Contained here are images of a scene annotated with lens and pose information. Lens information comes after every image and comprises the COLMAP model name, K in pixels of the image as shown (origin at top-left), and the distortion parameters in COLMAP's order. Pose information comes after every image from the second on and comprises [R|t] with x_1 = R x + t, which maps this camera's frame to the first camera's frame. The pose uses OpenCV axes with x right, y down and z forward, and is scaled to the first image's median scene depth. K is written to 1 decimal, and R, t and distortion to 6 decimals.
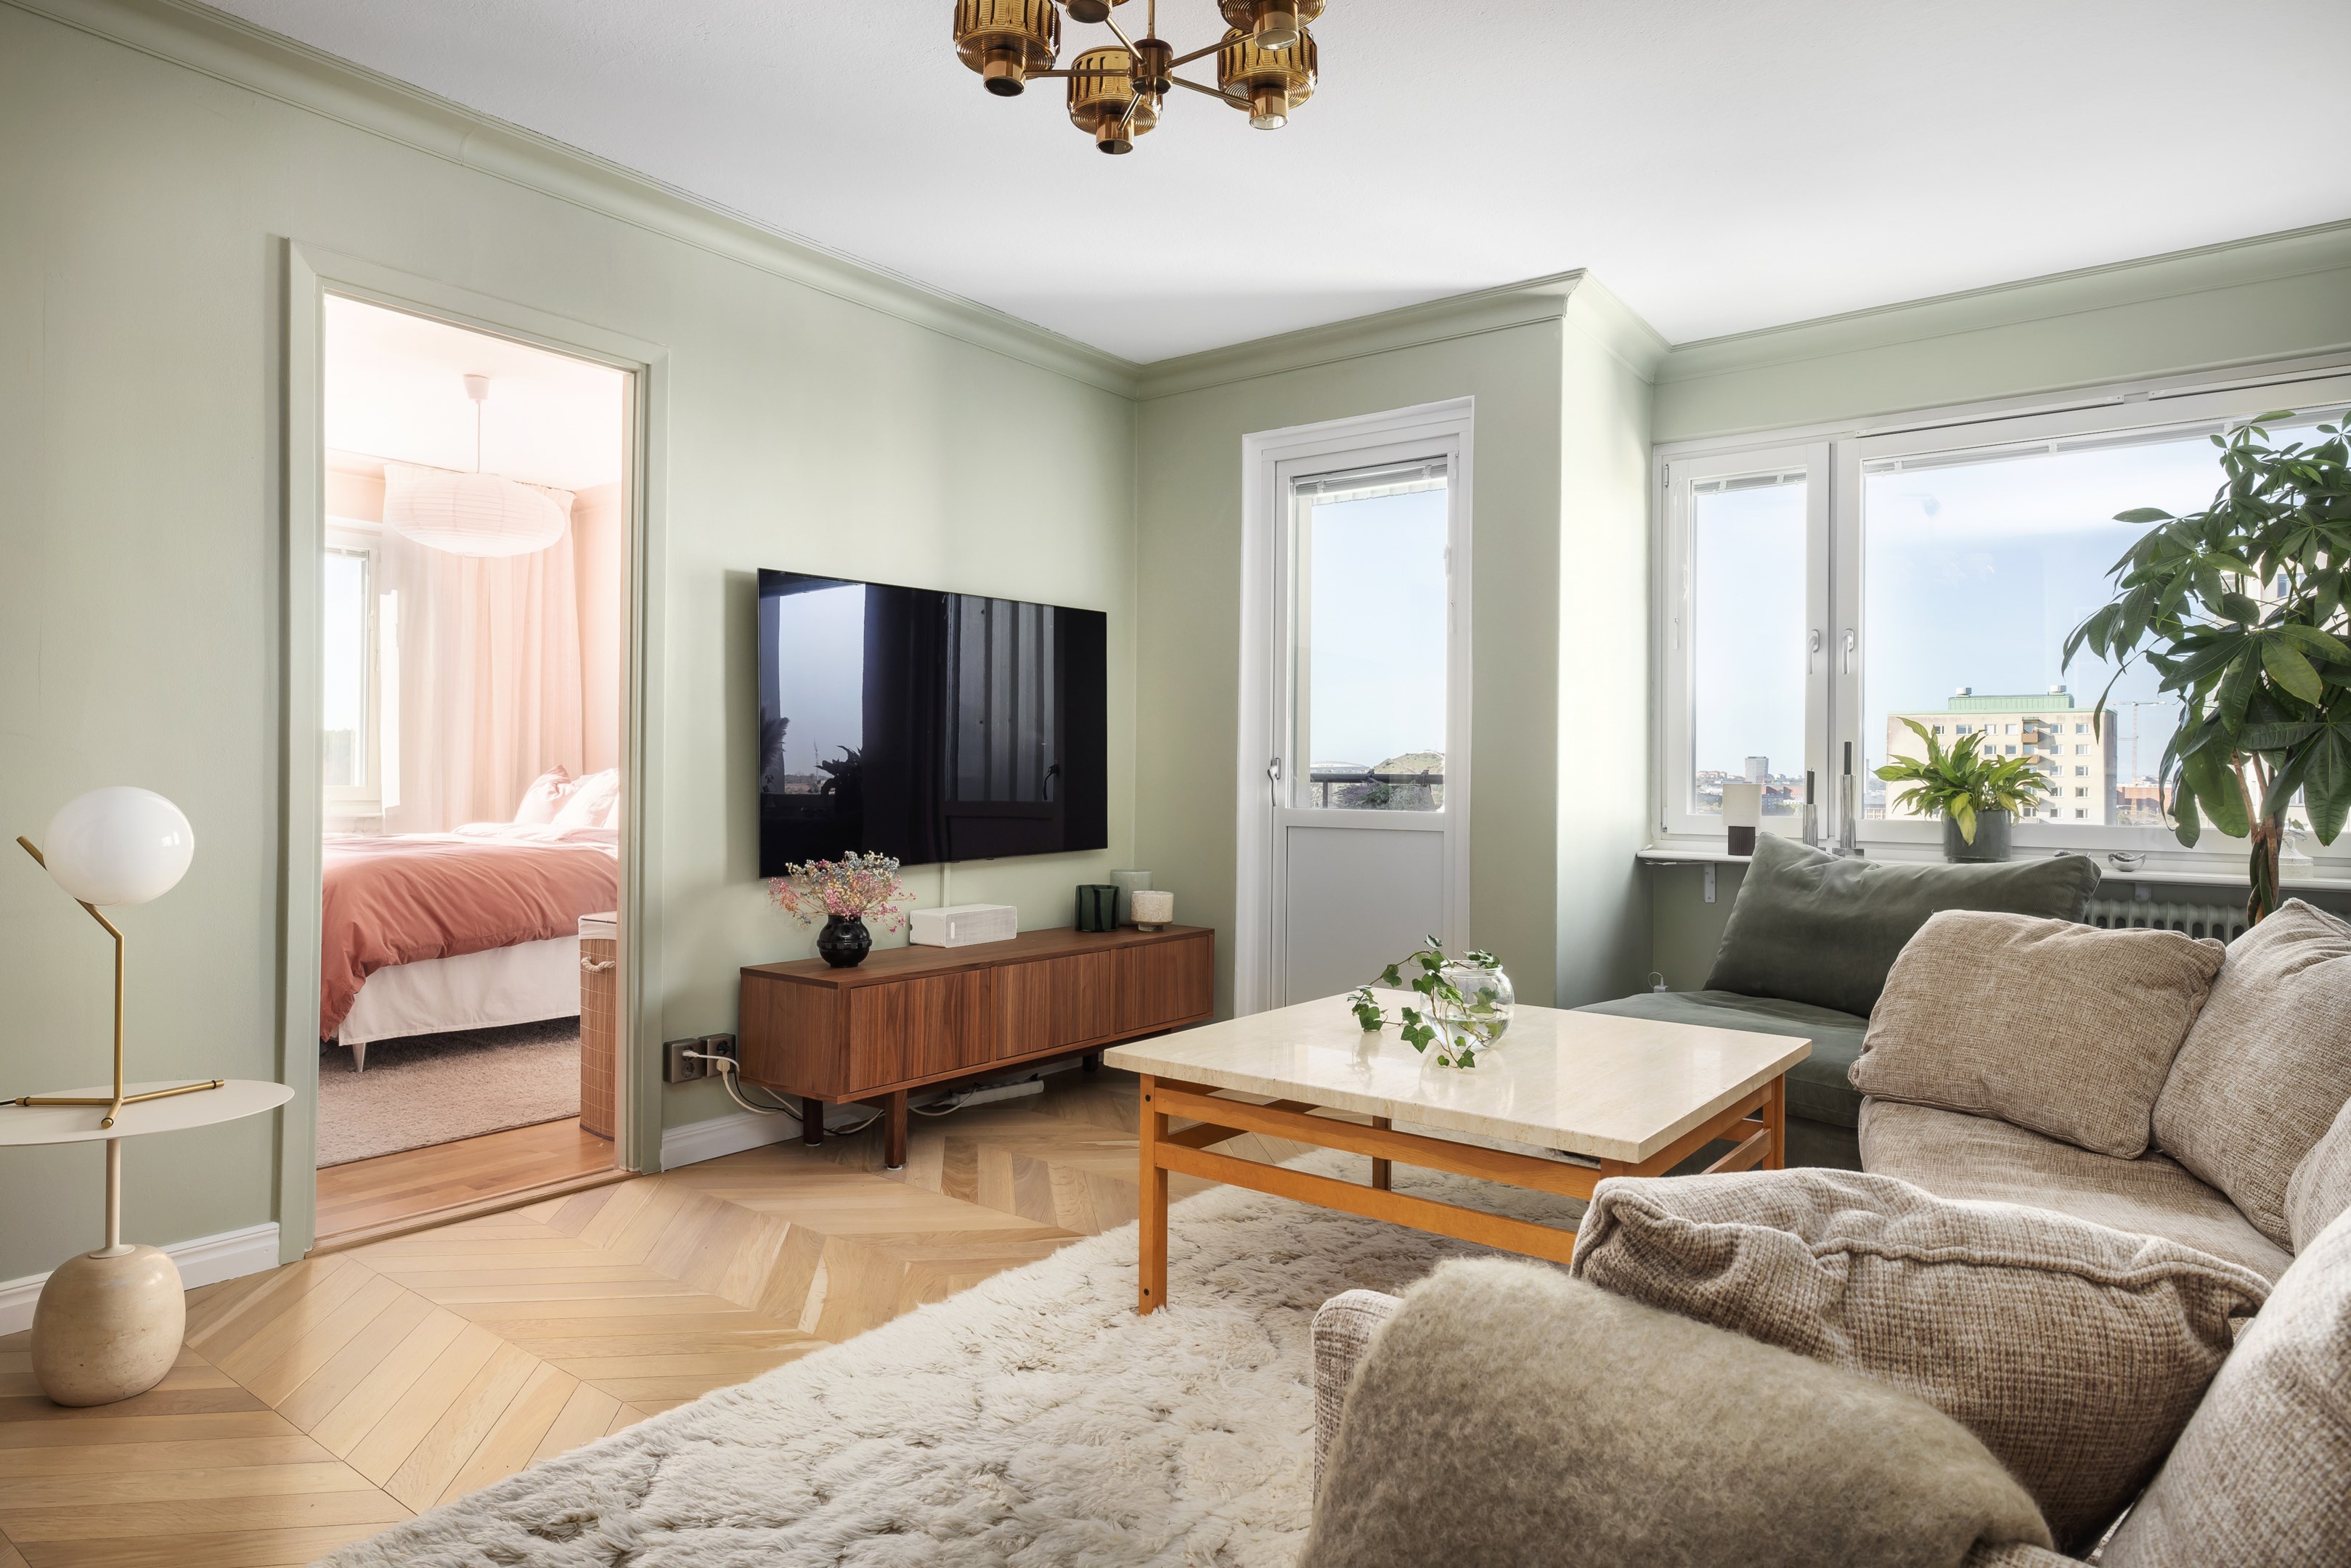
lens RADIAL K [[1383.6, 0, 1172.3], [0, 1383.6, 774.7], [0, 0, 1]] dist [0.004015, -0.000743]
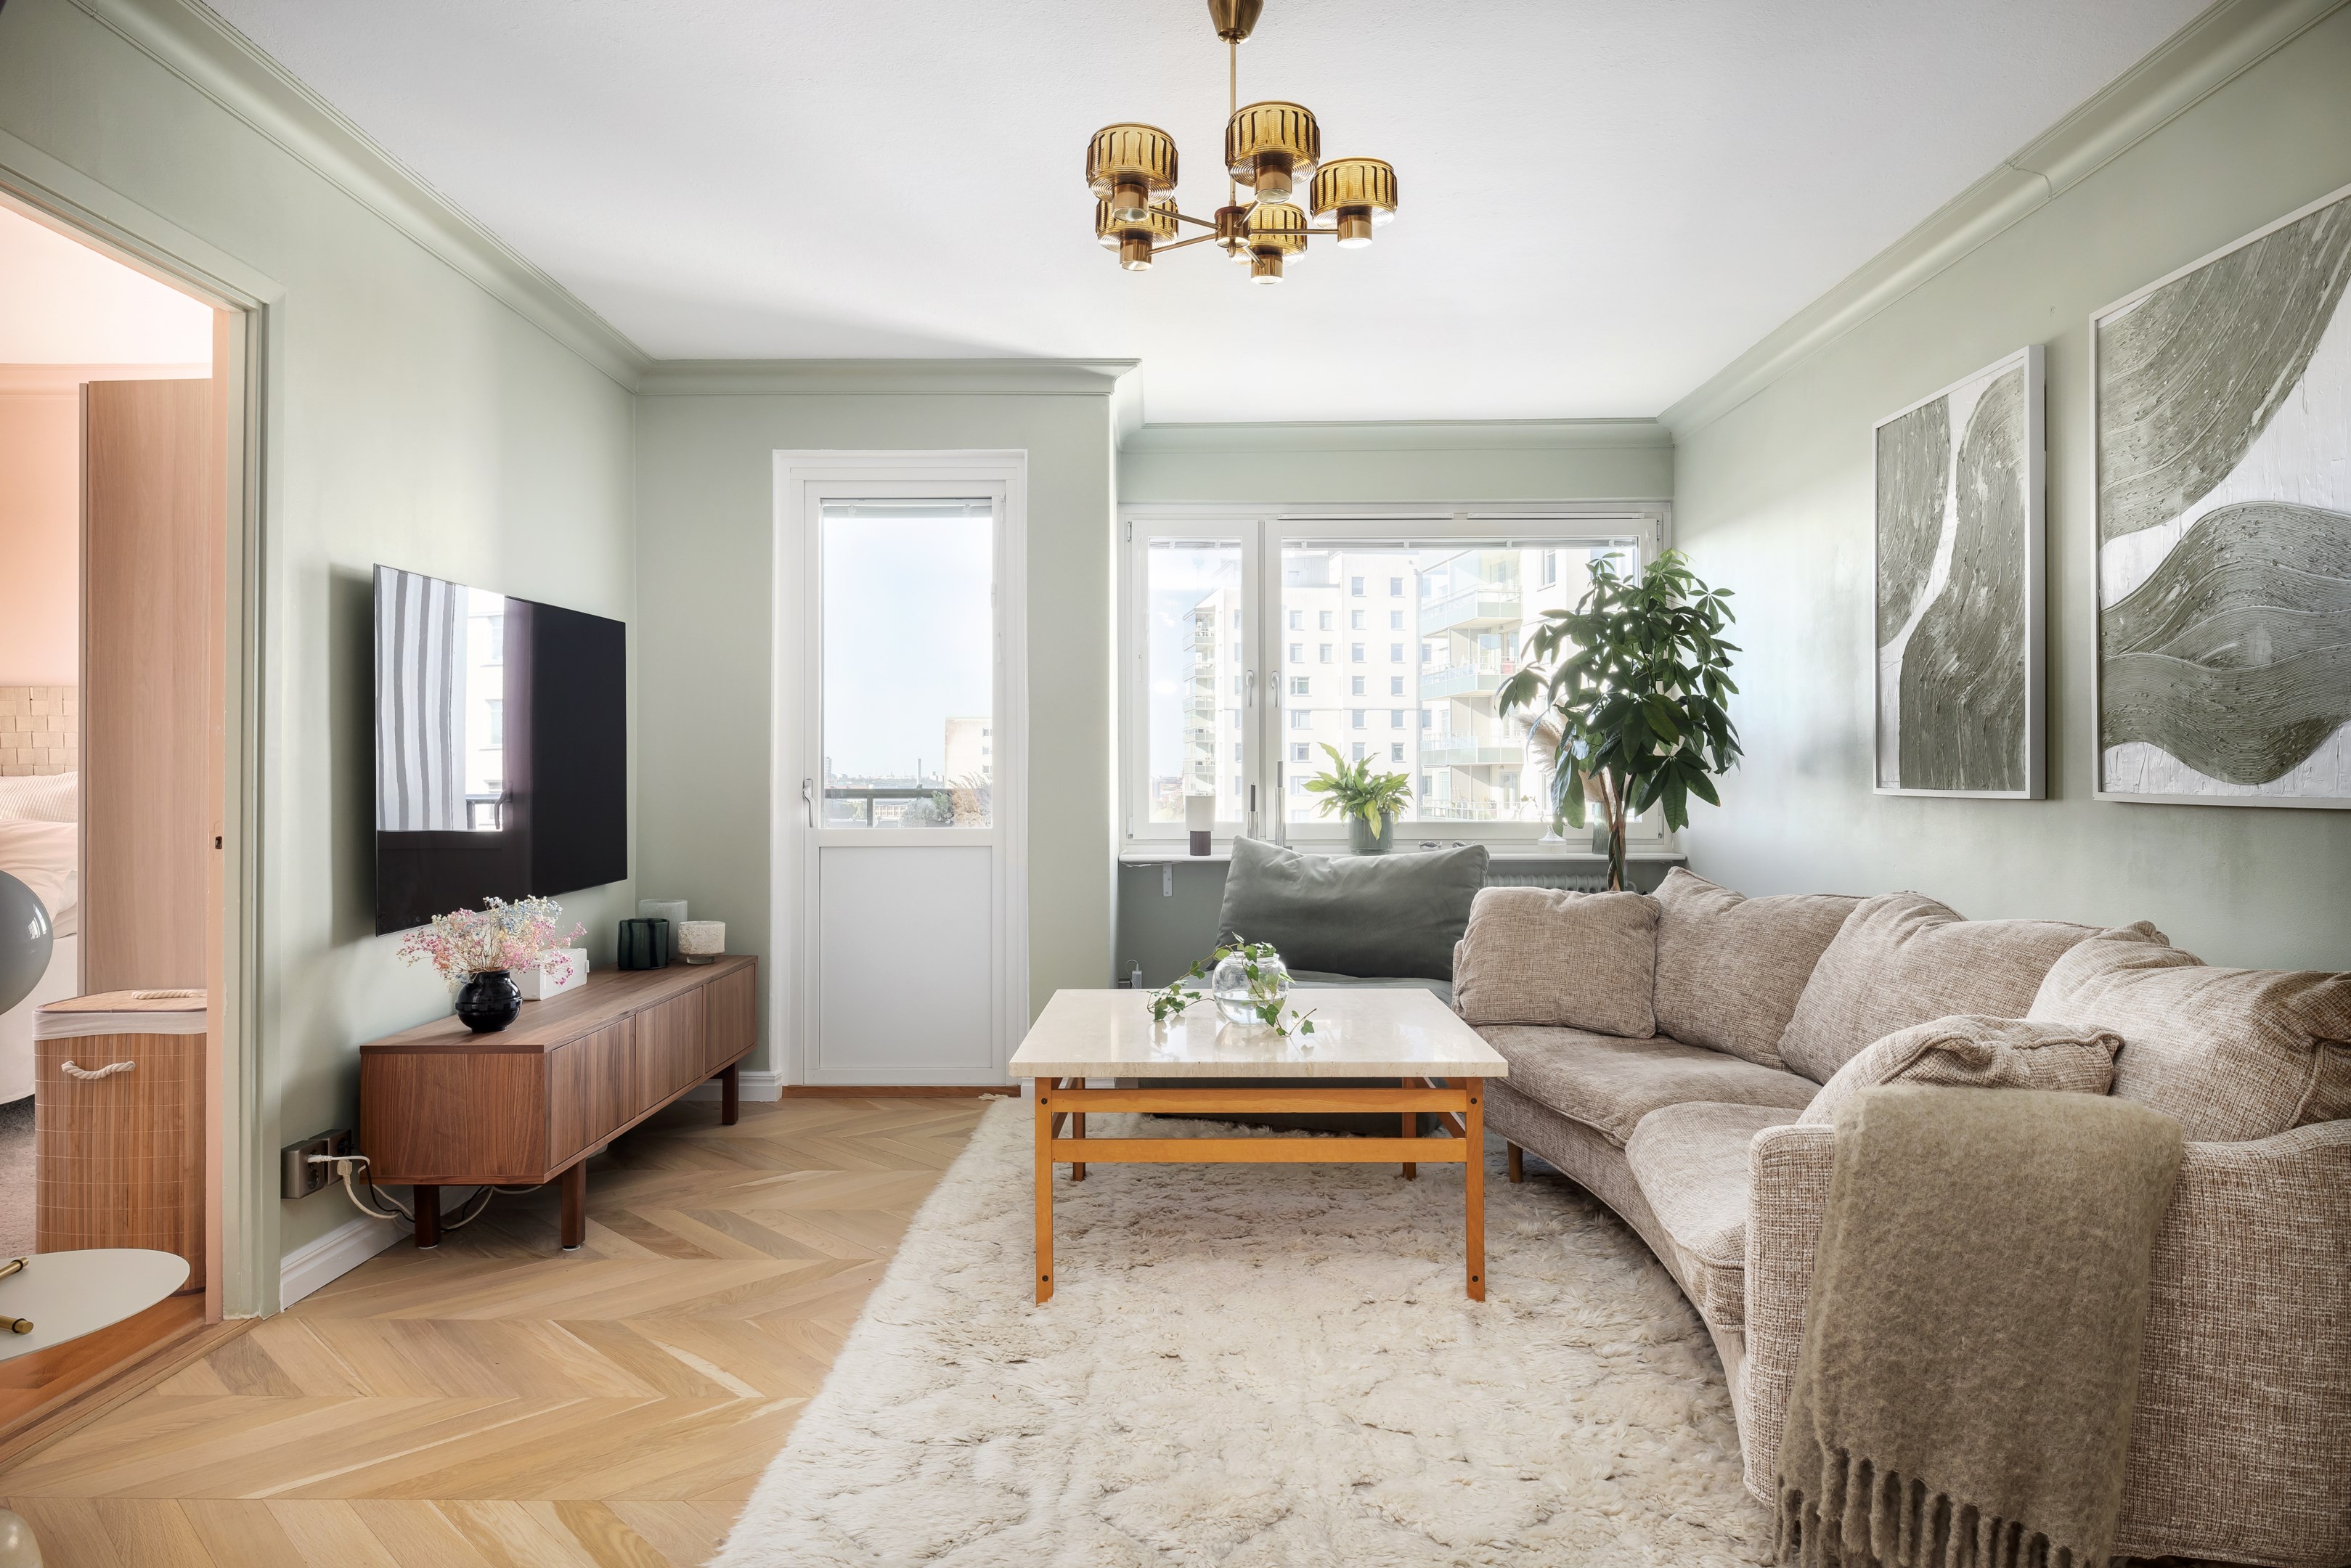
lens RADIAL K [[1450.5, 0, 1174.7], [0, 1450.5, 764.7], [0, 0, 1]] dist [-0.006138, -0.001778]
pose [[0.791946, -0.007012, 0.610551, -0.447843], [0.011674, 0.999925, -0.003659, -0.019295], [-0.610480, 0.010025, 0.791968, 0.018280]]
